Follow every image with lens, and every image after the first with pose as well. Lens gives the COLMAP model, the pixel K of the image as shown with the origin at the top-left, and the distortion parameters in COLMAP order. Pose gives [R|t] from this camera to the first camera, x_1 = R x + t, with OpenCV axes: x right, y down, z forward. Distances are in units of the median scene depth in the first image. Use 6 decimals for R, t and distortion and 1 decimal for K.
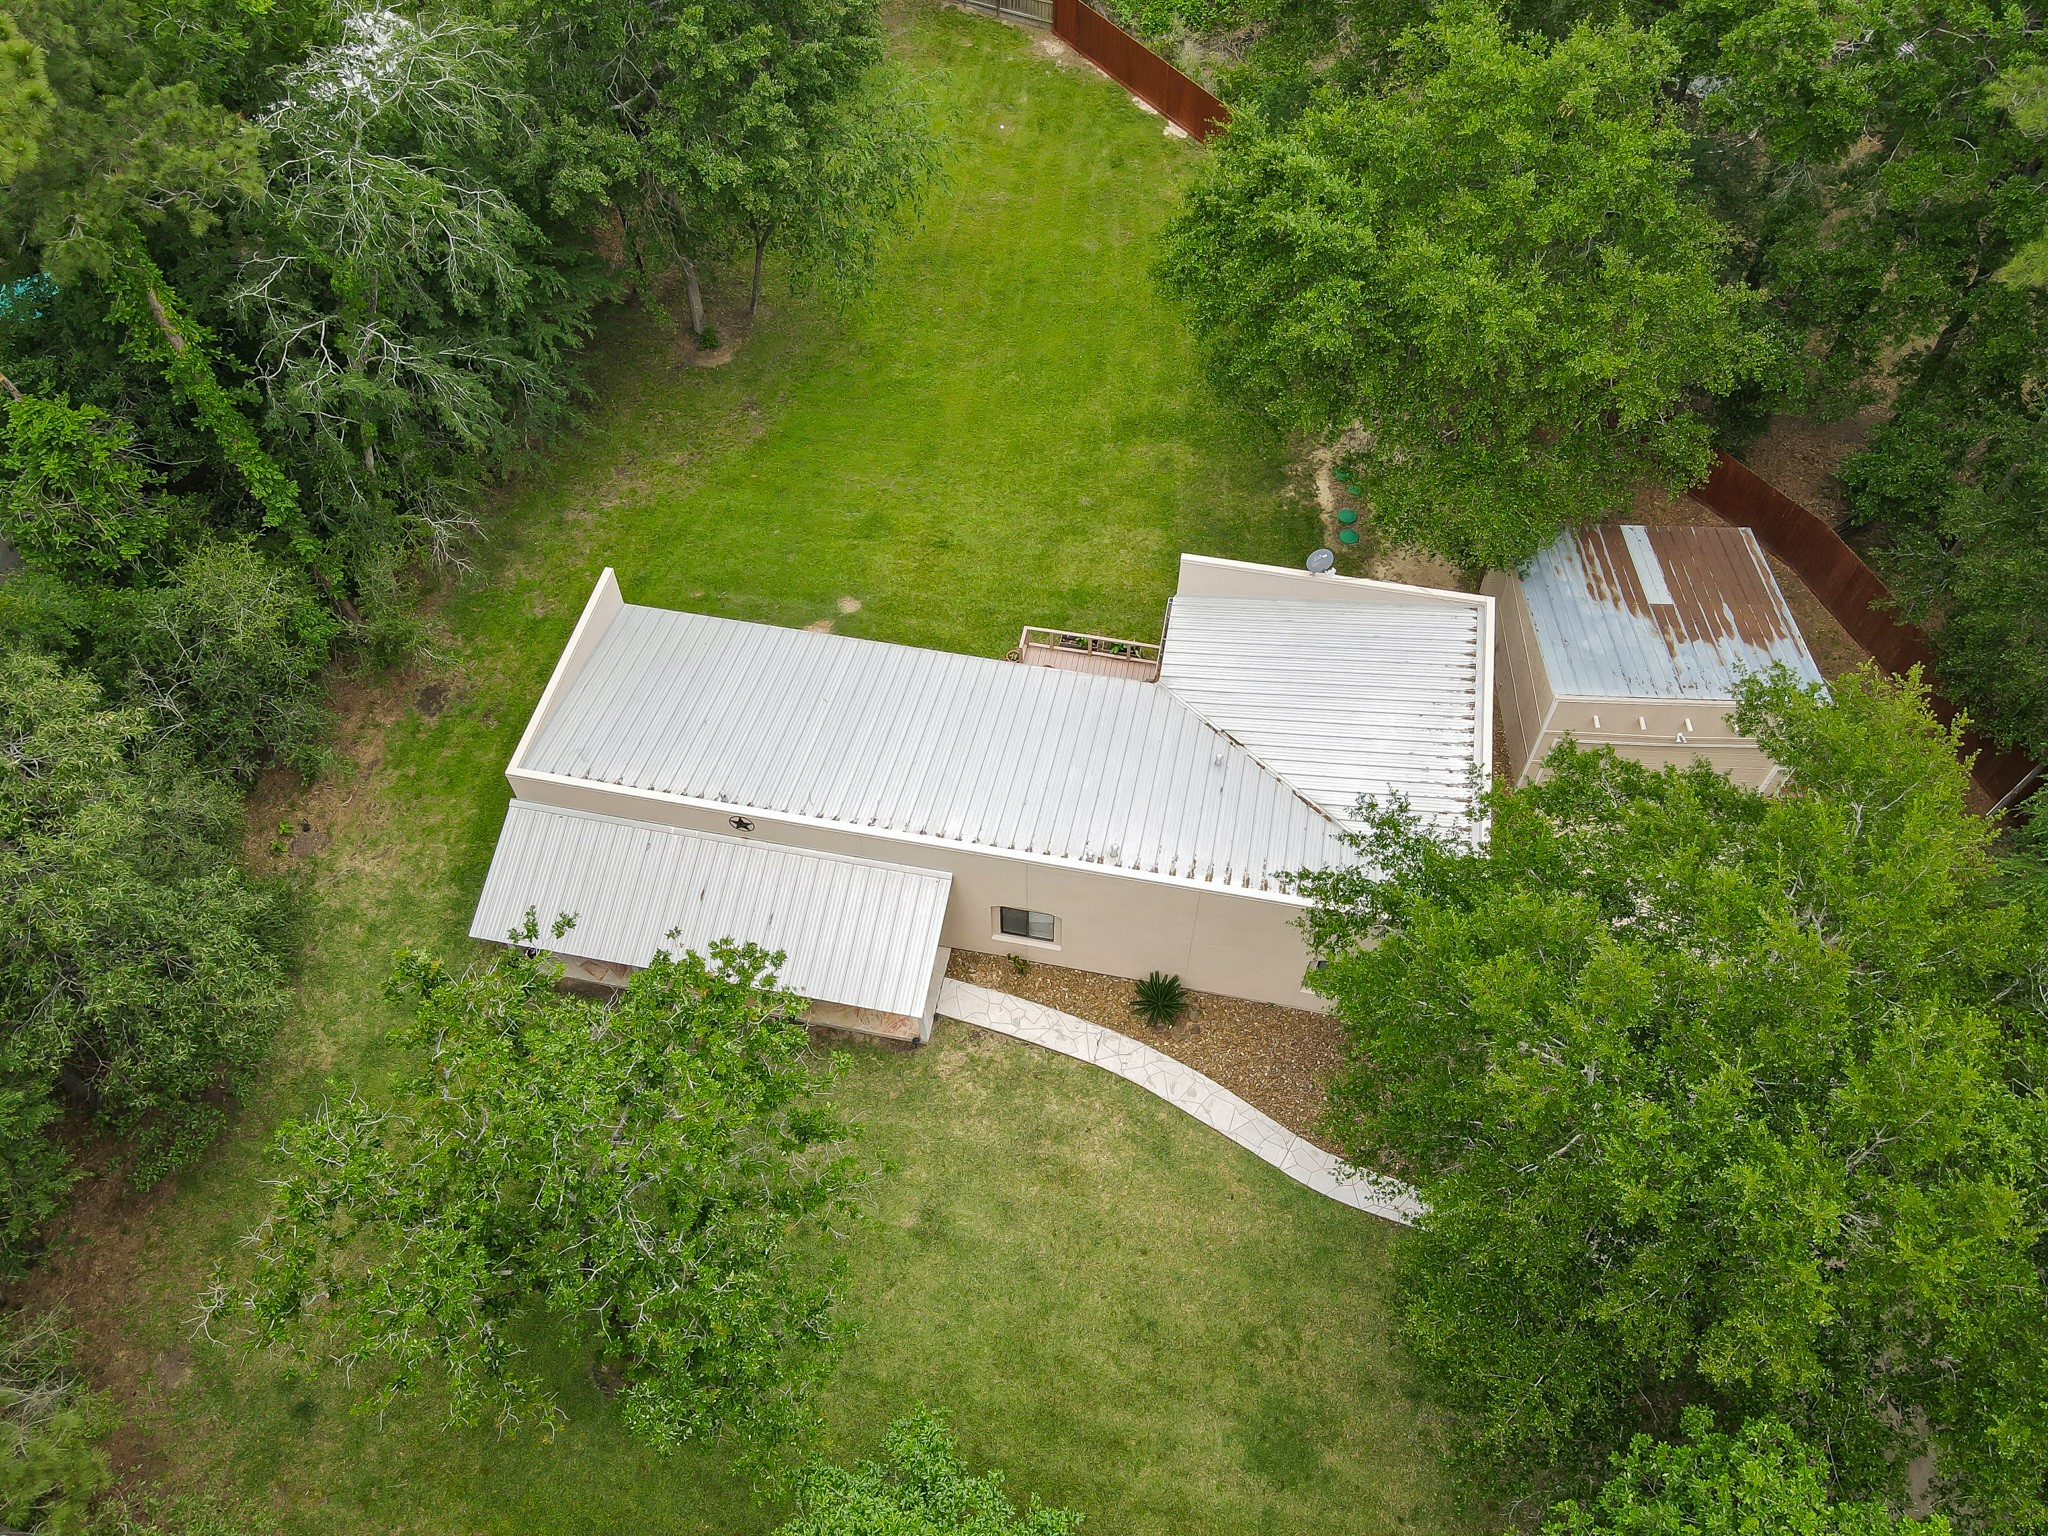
lens RADIAL K [[1572.5, 0, 1024.0], [0, 1572.5, 768.0], [0, 0, 1]] dist [-0.005040, -0.001401]
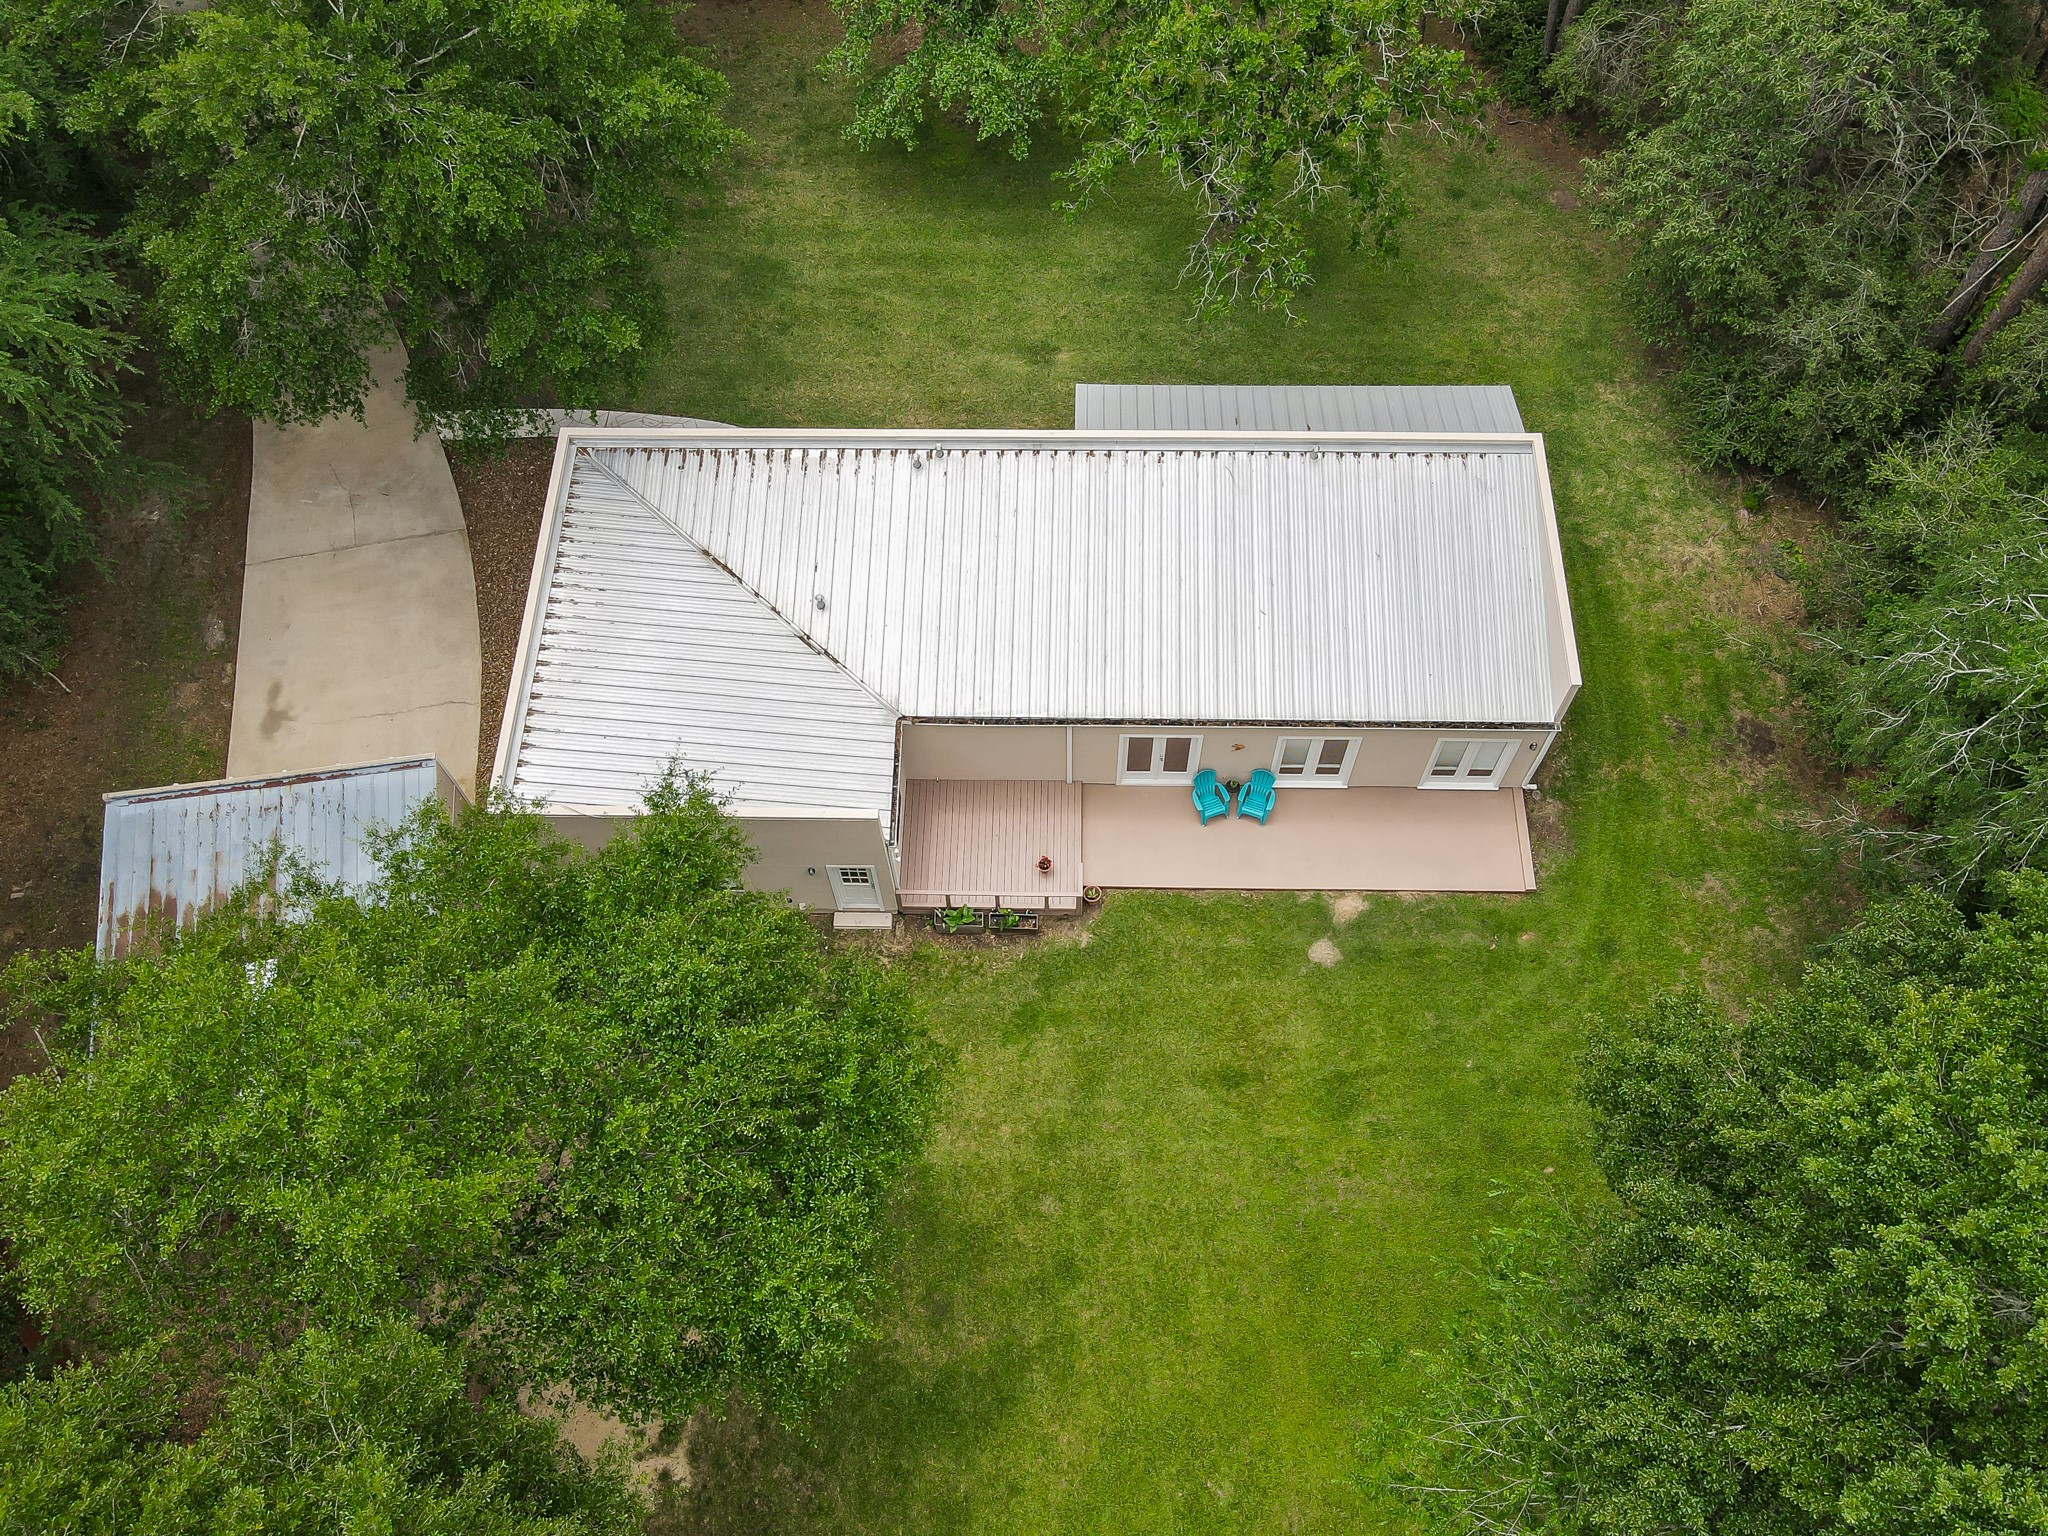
lens RADIAL K [[1572.5, 0, 1024.0], [0, 1572.5, 768.0], [0, 0, 1]] dist [-0.005040, -0.001401]
pose [[-0.985198, 0.158065, -0.066335, 0.081315], [-0.130129, -0.437714, 0.889648, -0.865338], [0.111586, 0.885111, 0.451804, 0.666826]]
